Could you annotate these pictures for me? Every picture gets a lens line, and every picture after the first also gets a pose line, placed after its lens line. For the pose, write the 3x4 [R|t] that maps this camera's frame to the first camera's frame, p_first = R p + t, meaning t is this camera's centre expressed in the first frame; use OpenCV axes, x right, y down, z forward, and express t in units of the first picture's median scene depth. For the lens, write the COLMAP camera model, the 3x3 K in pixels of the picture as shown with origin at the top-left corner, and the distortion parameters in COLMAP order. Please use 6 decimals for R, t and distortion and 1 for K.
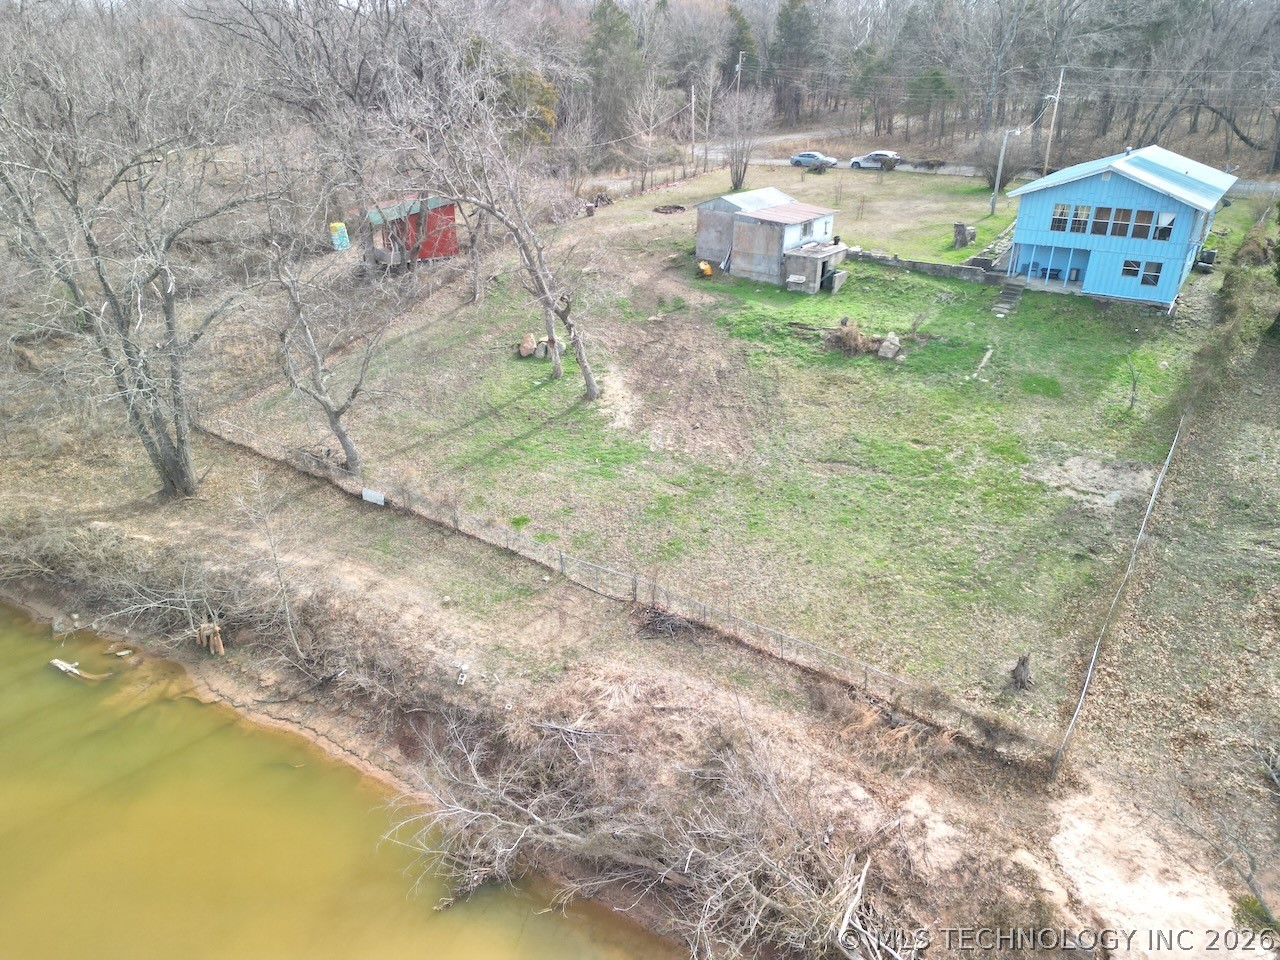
lens RADIAL K [[894.7, 0, 639.9], [0, 894.7, 475.1], [0, 0, 1]] dist [0.094189, -0.090134]
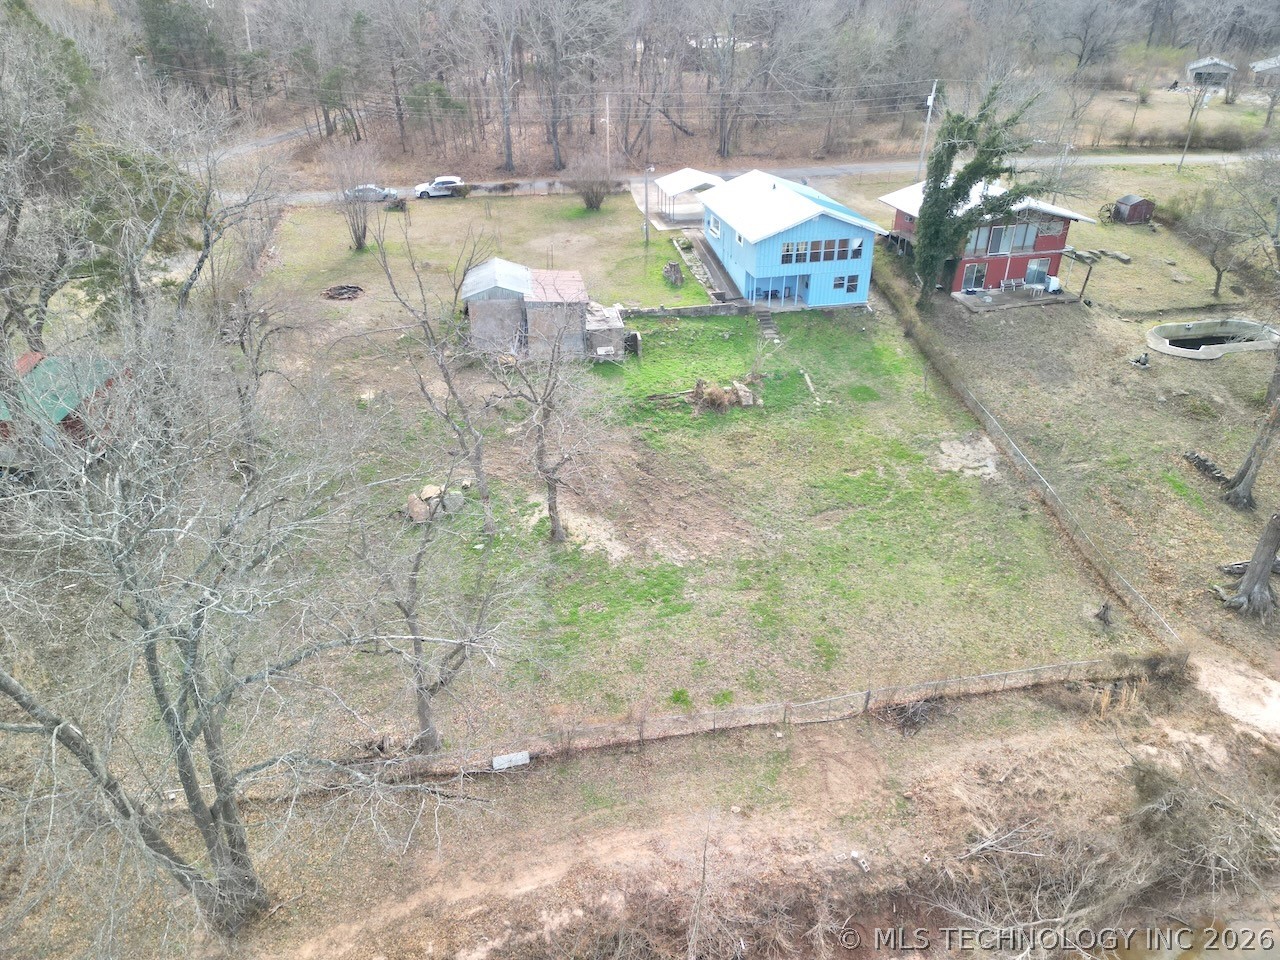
lens RADIAL K [[894.7, 0, 639.9], [0, 894.7, 475.1], [0, 0, 1]] dist [0.094189, -0.090134]
pose [[0.693104, -0.358290, 0.625488, -0.564651], [0.313403, 0.931201, 0.186125, -0.300853], [-0.649142, 0.067026, 0.757709, 0.230576]]
